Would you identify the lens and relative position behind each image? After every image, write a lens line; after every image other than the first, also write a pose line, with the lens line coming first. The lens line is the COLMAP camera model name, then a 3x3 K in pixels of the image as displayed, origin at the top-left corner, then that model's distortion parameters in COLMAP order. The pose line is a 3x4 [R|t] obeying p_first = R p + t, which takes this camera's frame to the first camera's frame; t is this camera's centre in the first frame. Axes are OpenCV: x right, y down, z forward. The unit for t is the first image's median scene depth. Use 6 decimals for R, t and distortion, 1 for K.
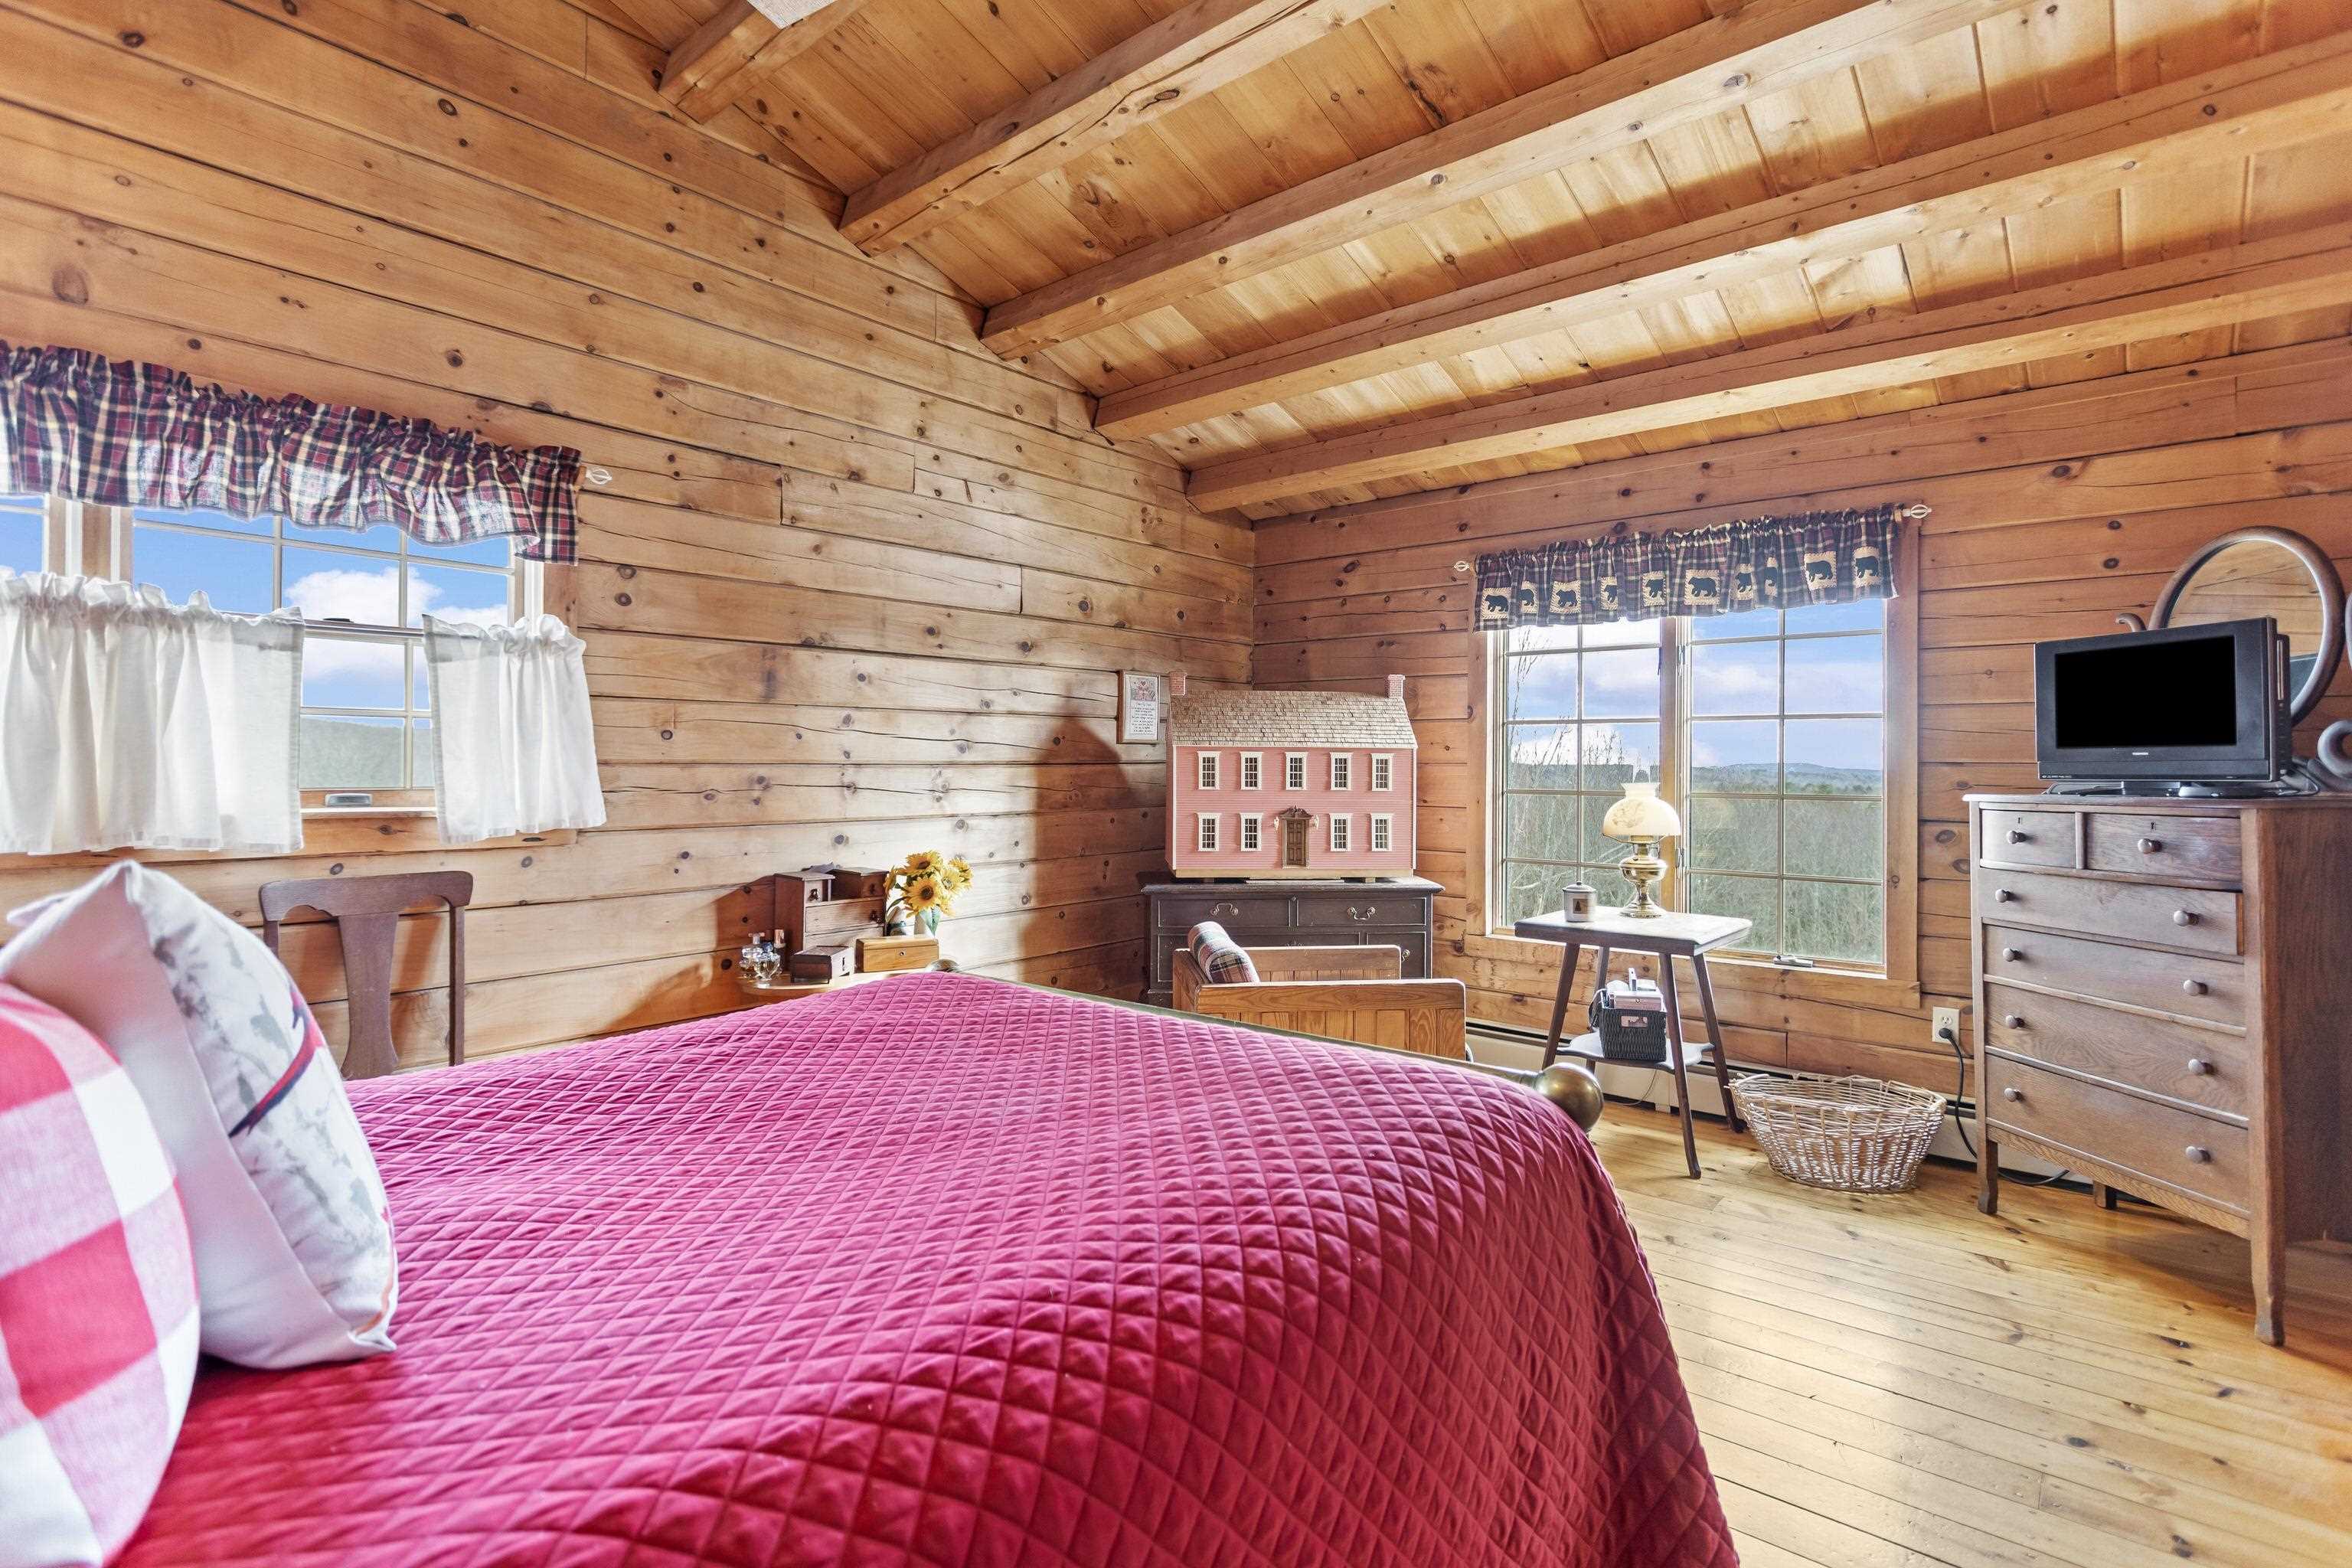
lens RADIAL K [[1131.7, 0, 1173.3], [0, 1131.7, 759.5], [0, 0, 1]] dist [0.001629, 0.001705]
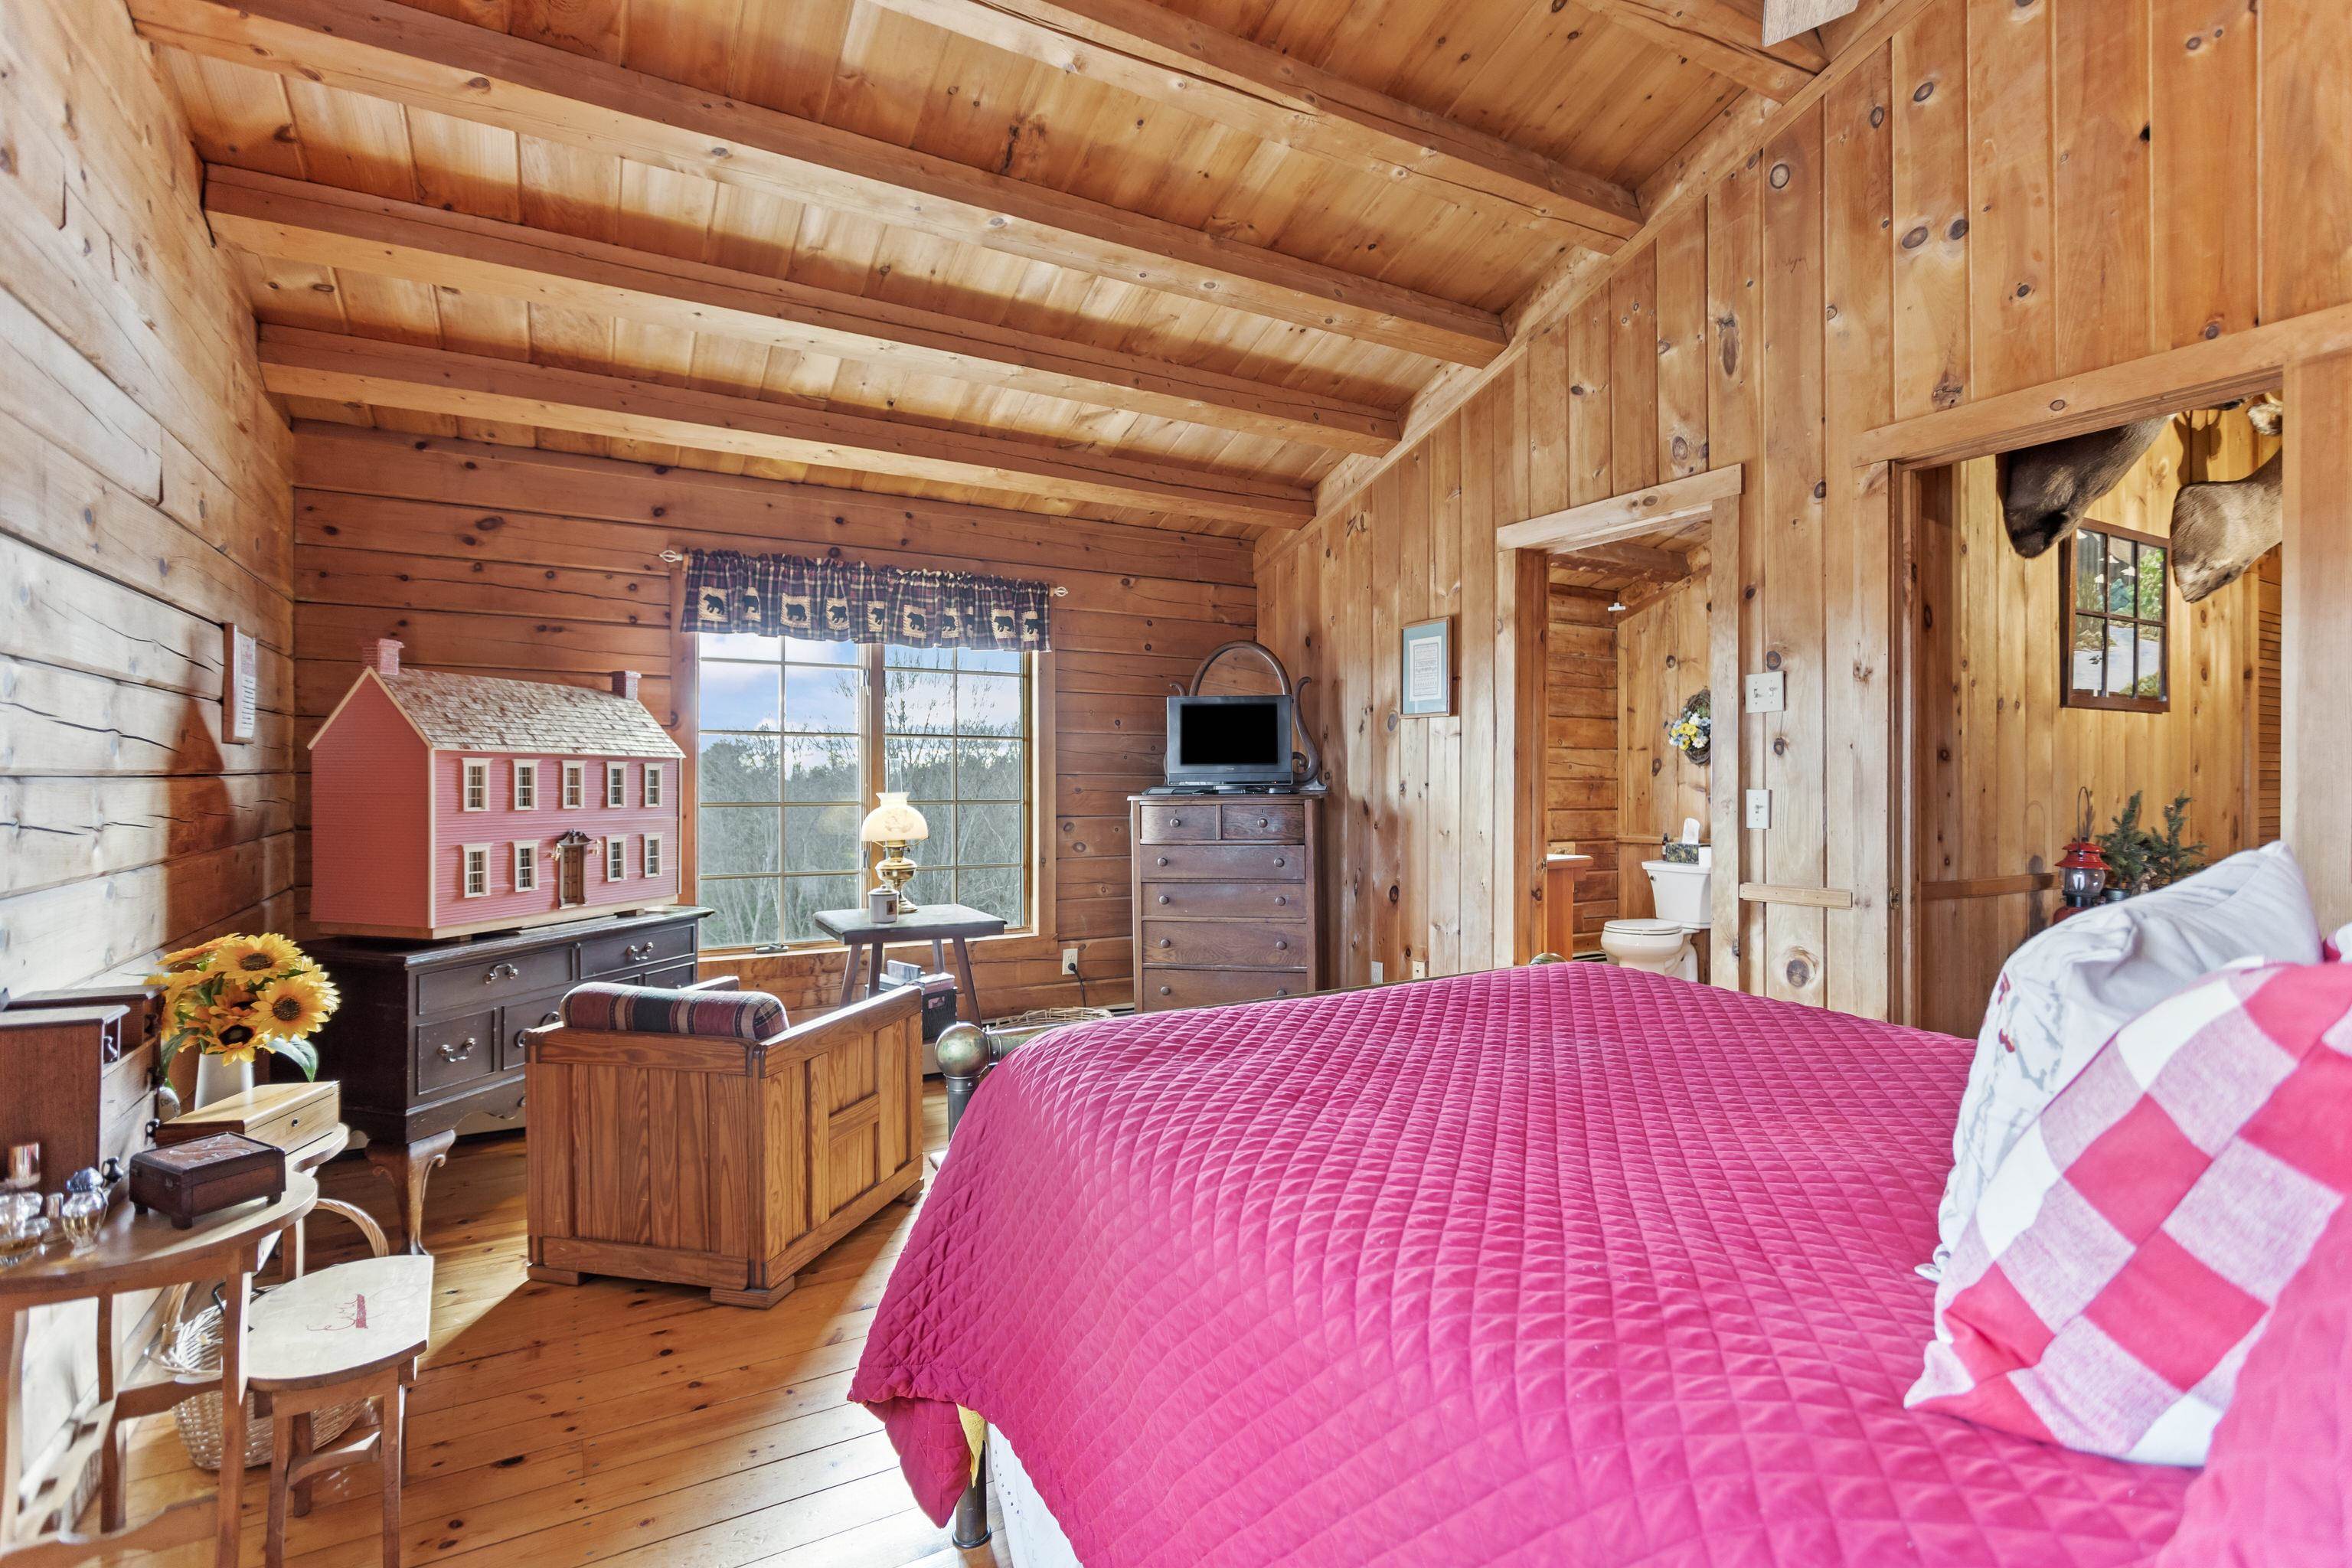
lens RADIAL K [[1110.8, 0, 1189.9], [0, 1110.8, 774.1], [0, 0, 1]] dist [0.002331, 0.001008]
pose [[0.339992, -0.000210, 0.940428, -0.476661], [-0.003583, 0.999992, 0.001519, 0.000274], [-0.940422, -0.003886, 0.339988, 0.333392]]
